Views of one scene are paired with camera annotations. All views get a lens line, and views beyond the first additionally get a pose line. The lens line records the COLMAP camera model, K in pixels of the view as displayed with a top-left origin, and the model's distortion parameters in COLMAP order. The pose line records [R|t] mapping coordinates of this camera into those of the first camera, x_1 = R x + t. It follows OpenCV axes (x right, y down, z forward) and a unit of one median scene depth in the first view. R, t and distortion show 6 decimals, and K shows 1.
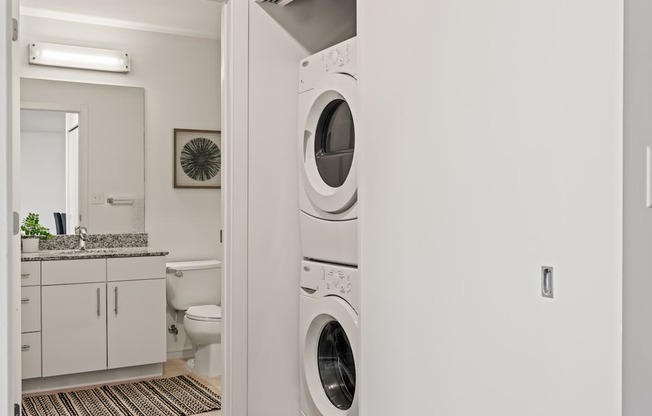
lens RADIAL K [[663.4, 0, 326.0], [0, 663.4, 208.0], [0, 0, 1]] dist [0.010006, 0.000992]
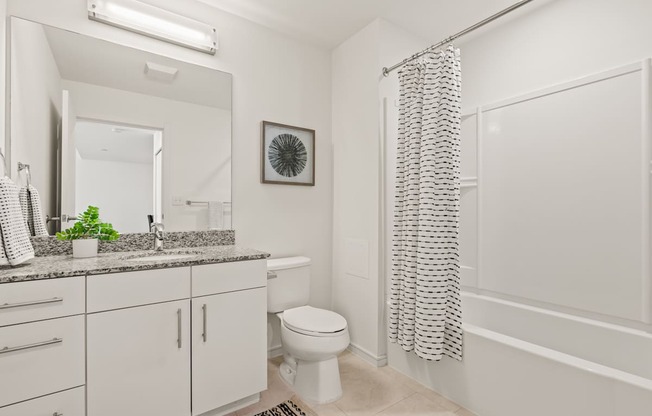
lens RADIAL K [[299.6, 0, 328.0], [0, 299.6, 209.9], [0, 0, 1]] dist [-0.000481, 0.000198]
pose [[0.990935, 0.001563, 0.134336, -0.197871], [0.000844, 0.999840, -0.017859, 0.017569], [-0.134342, 0.017810, 0.990775, 0.571700]]
